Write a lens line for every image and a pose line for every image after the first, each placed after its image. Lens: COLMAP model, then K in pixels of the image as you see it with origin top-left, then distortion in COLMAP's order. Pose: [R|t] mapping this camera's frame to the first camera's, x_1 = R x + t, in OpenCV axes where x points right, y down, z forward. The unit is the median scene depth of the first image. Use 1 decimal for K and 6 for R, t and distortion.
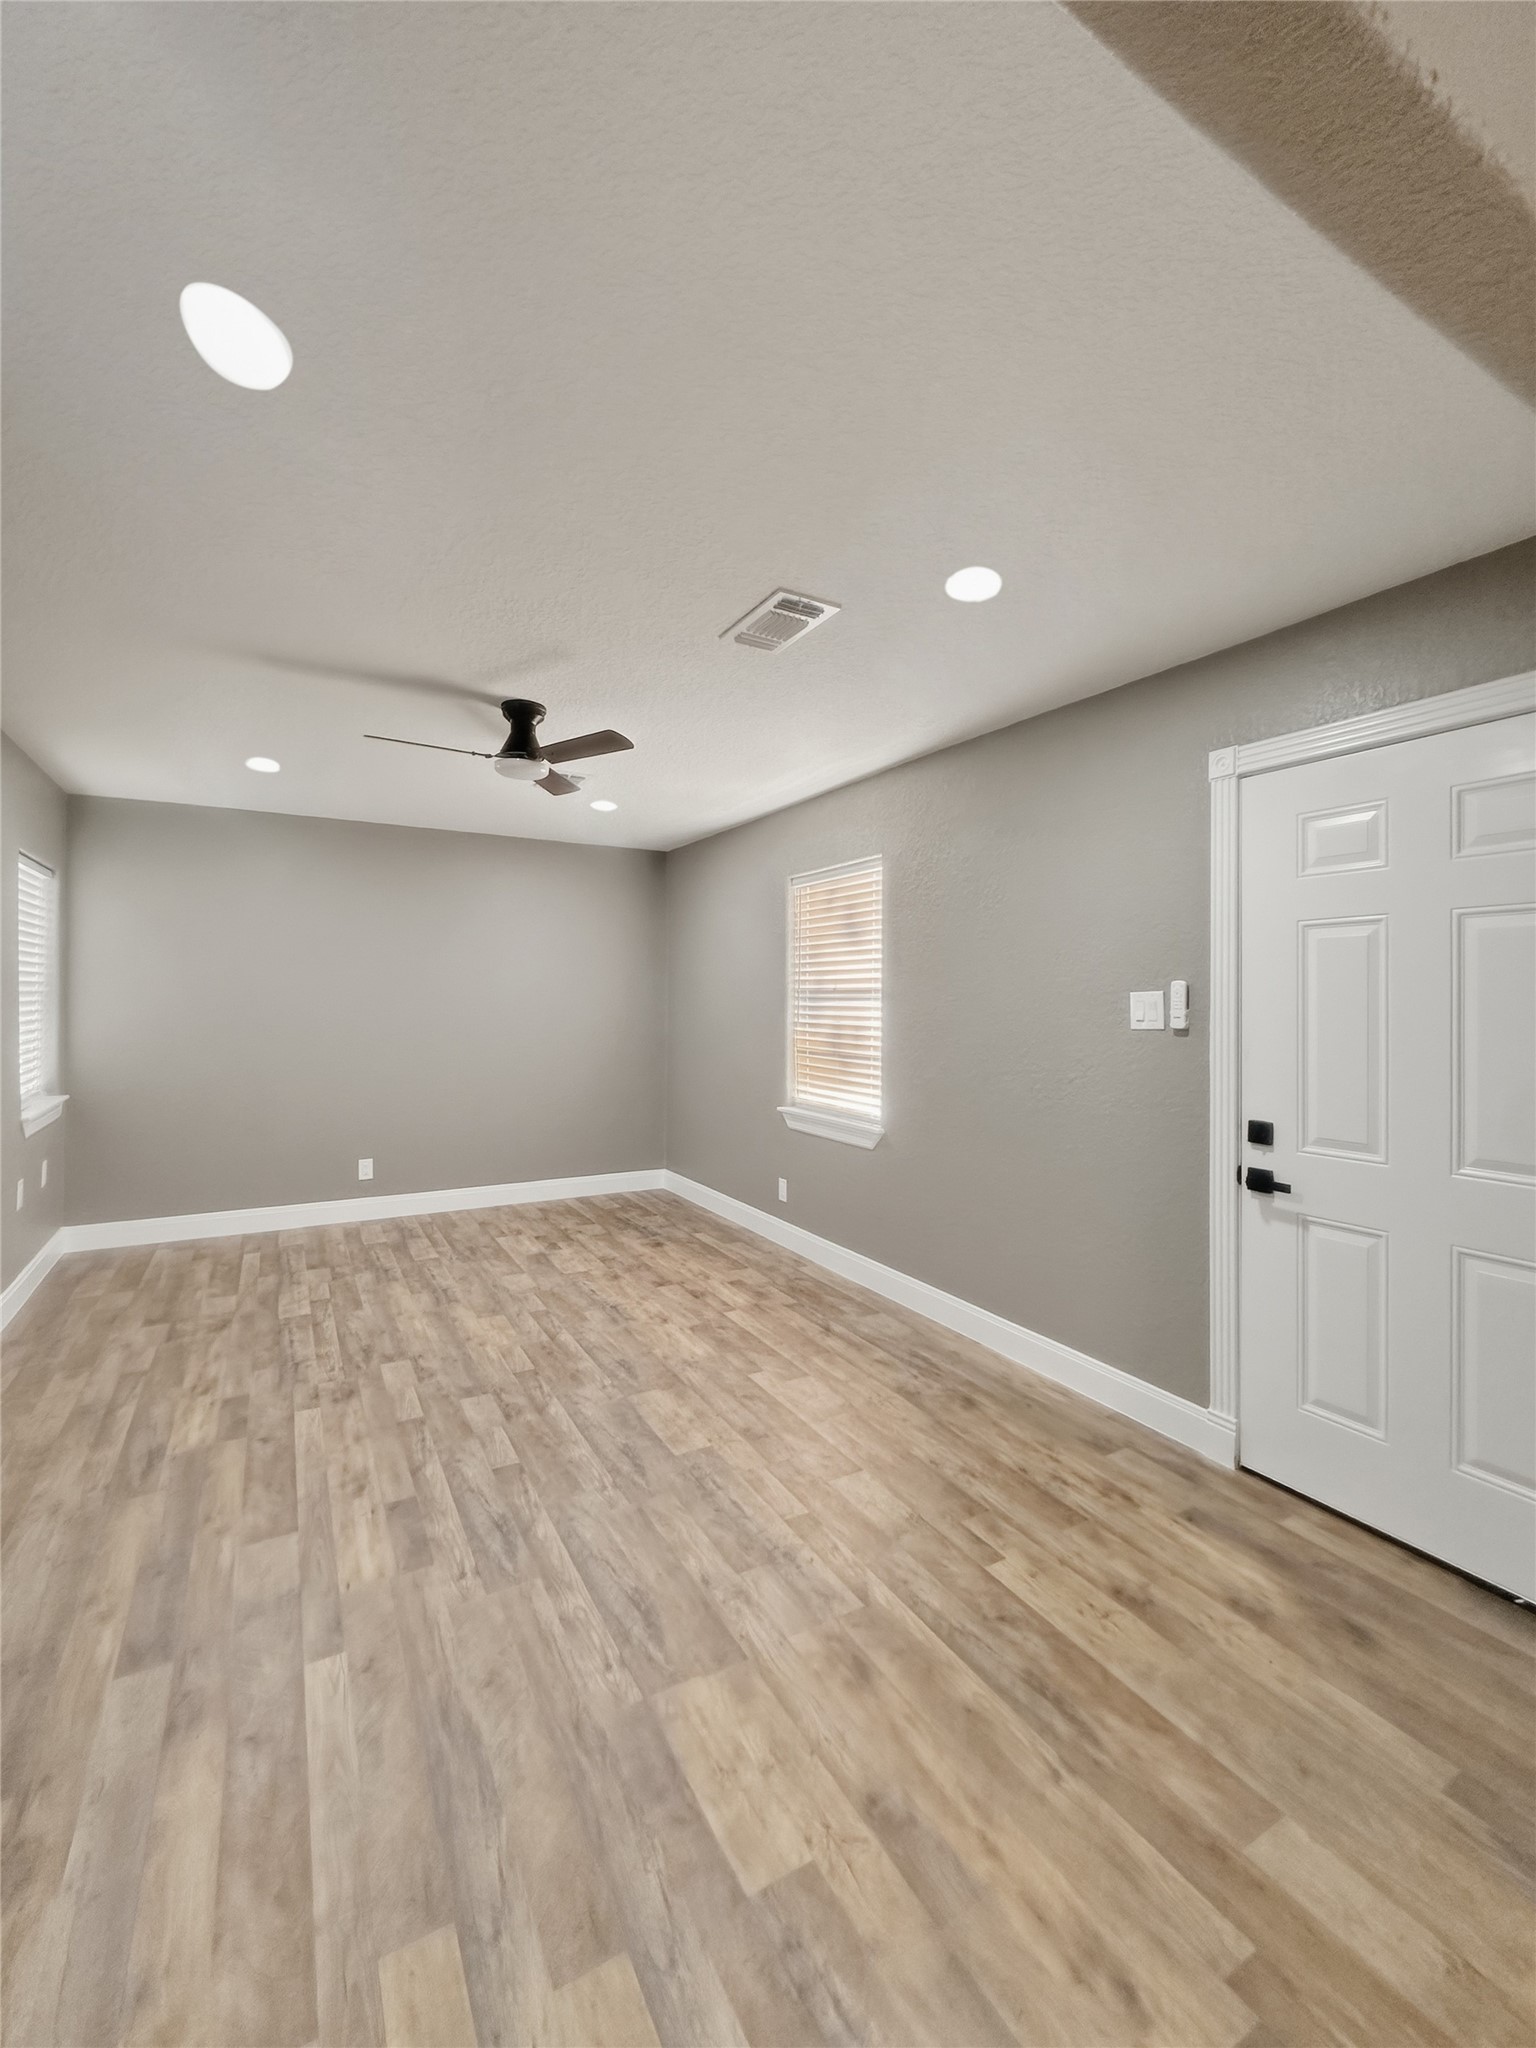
lens RADIAL K [[849.6, 0, 768.0], [0, 849.6, 1024.0], [0, 0, 1]] dist [0.001942, 0.000041]
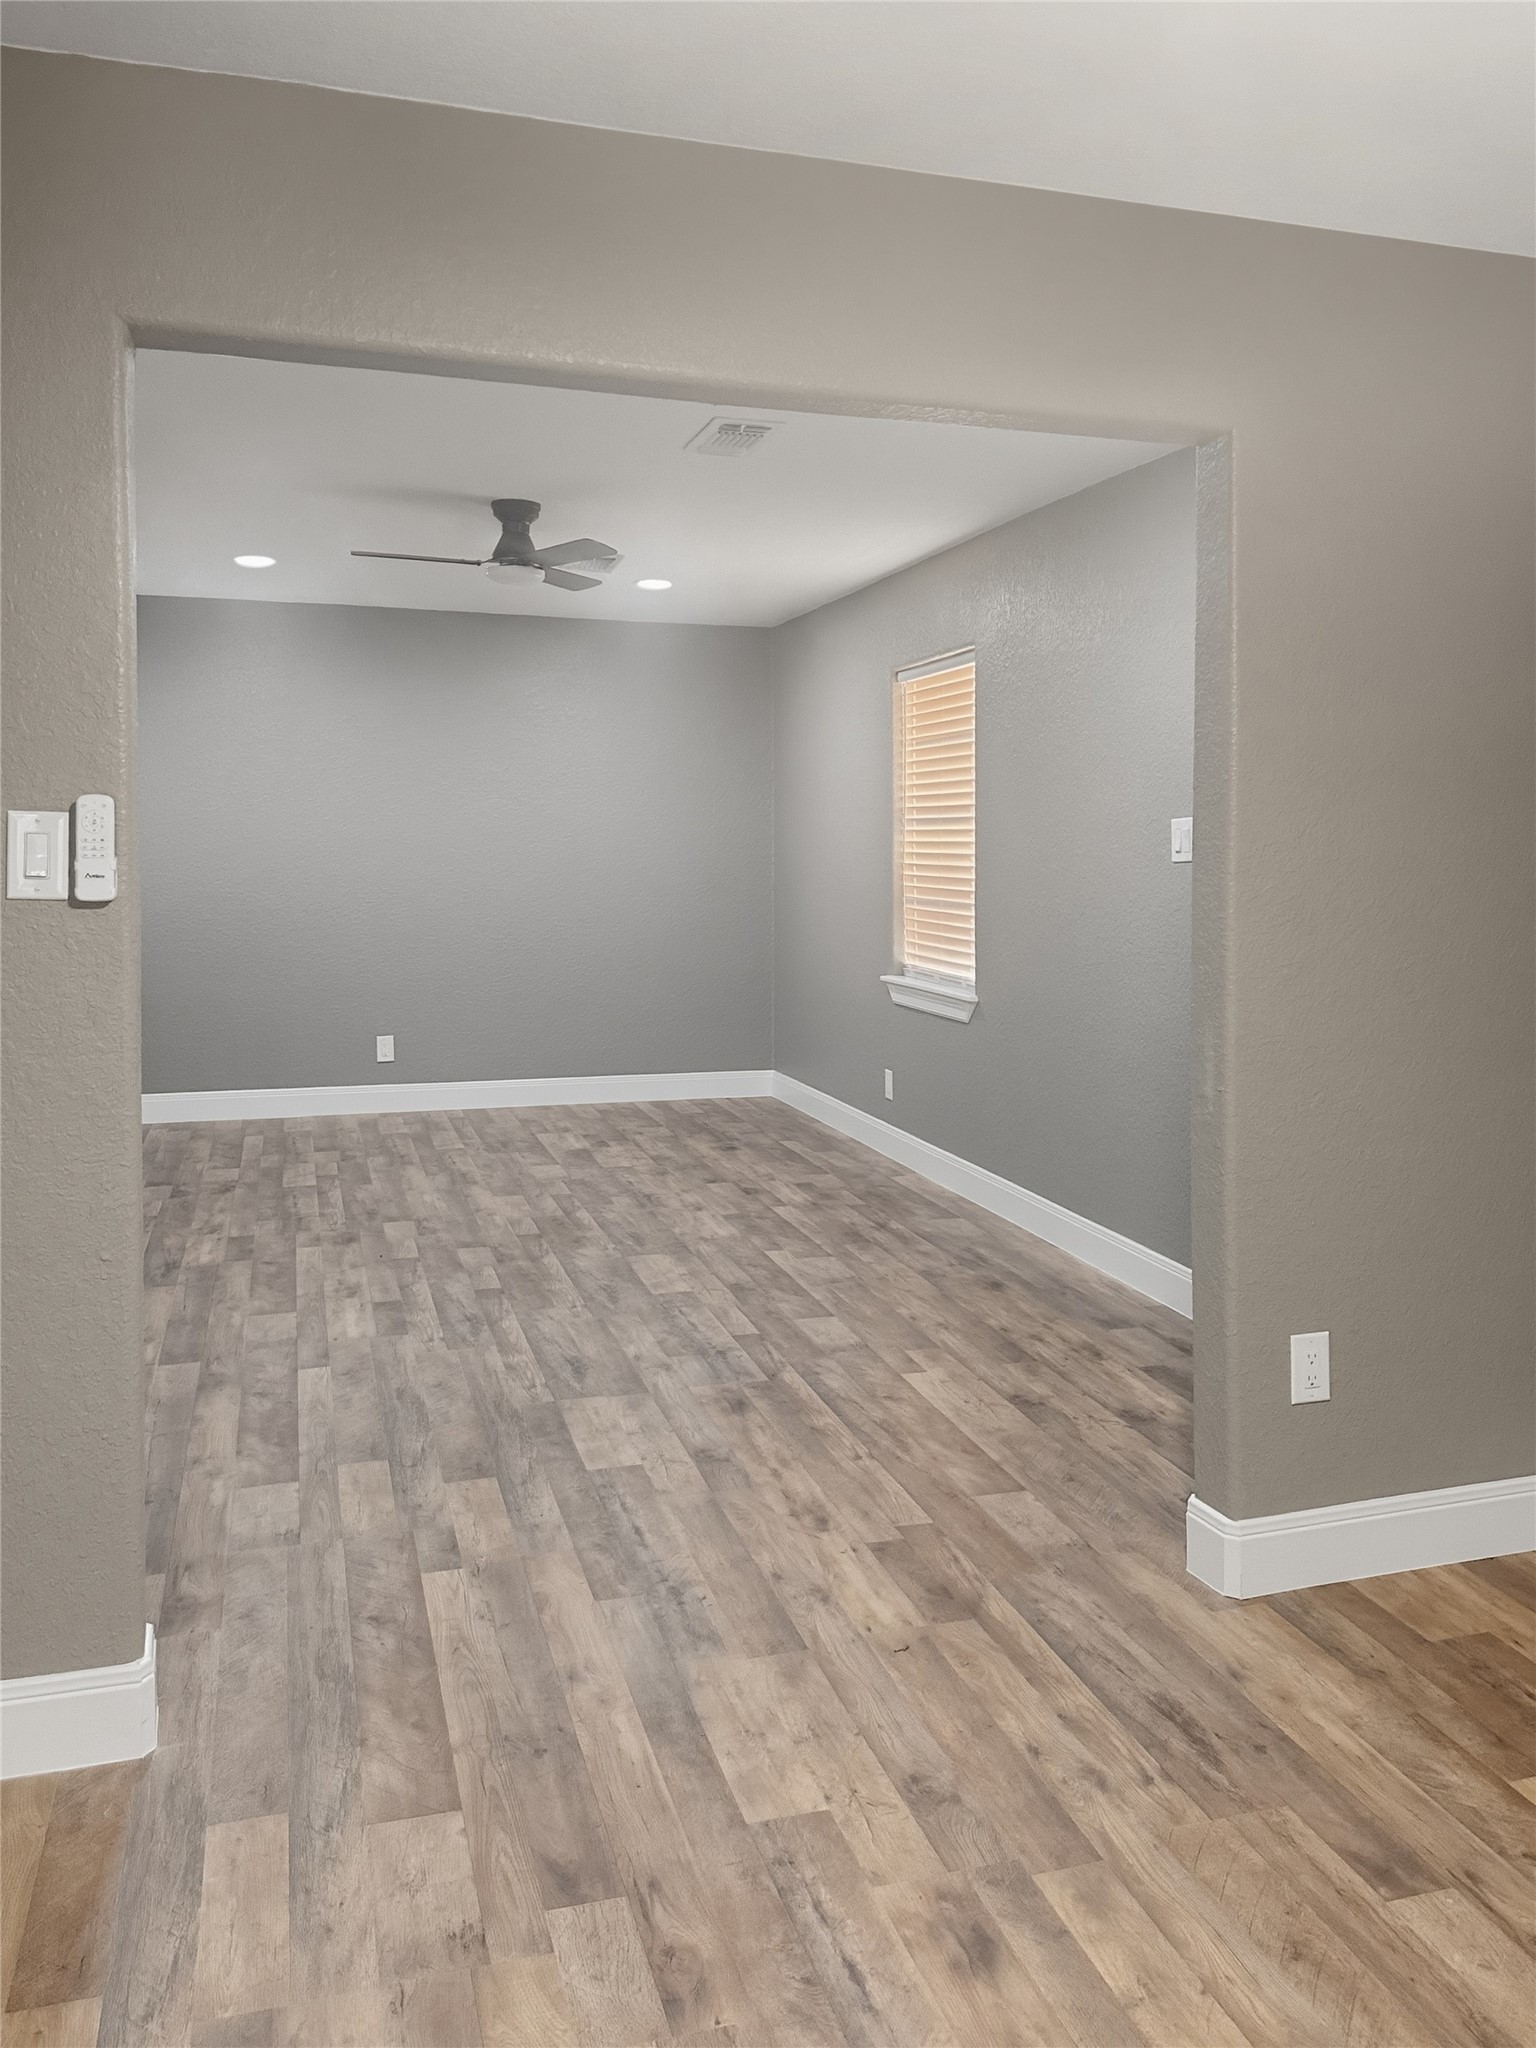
lens RADIAL K [[1557.8, 0, 746.3], [0, 1557.8, 961.4], [0, 0, 1]] dist [0.240733, -0.242333]
pose [[0.971136, 0.013980, -0.238118, 0.363985], [-0.002873, 0.998894, 0.046929, 0.033676], [0.238510, -0.044890, 0.970102, -0.618526]]
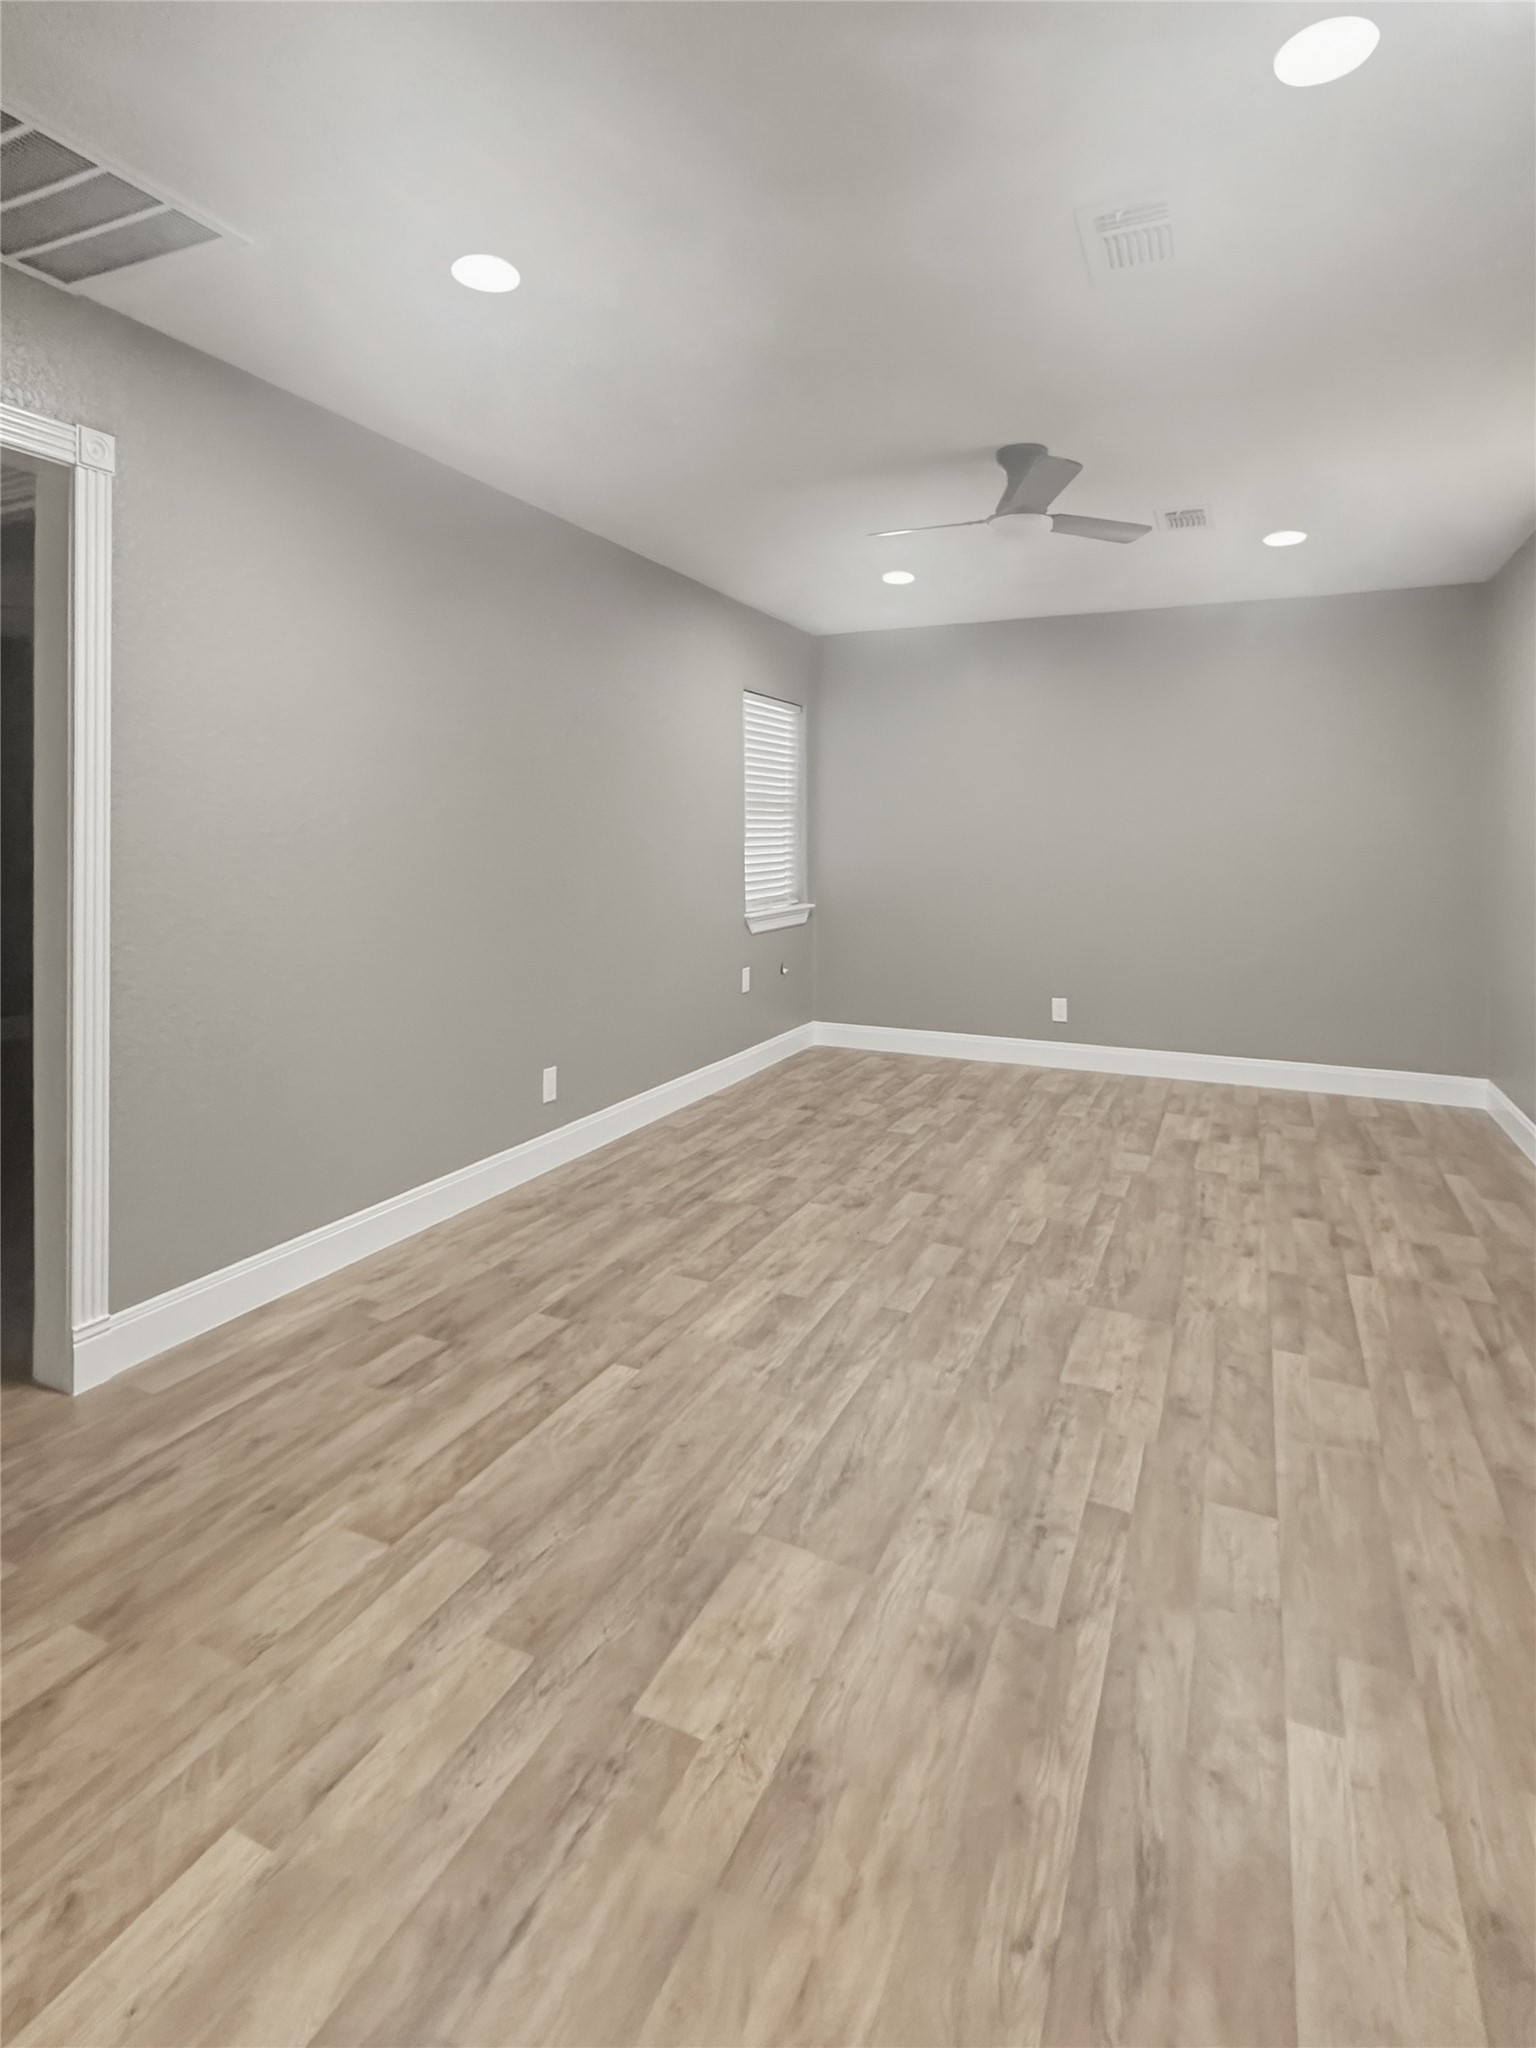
lens RADIAL K [[1028.2, 0, 768.0], [0, 1028.2, 1054.5], [0, 0, 1]] dist [0.001667, 0.001562]
pose [[0.582331, 0.162126, -0.796622, 0.376085], [-0.020028, 0.982476, 0.185311, 0.039194], [0.812705, -0.091958, 0.575373, 0.231334]]
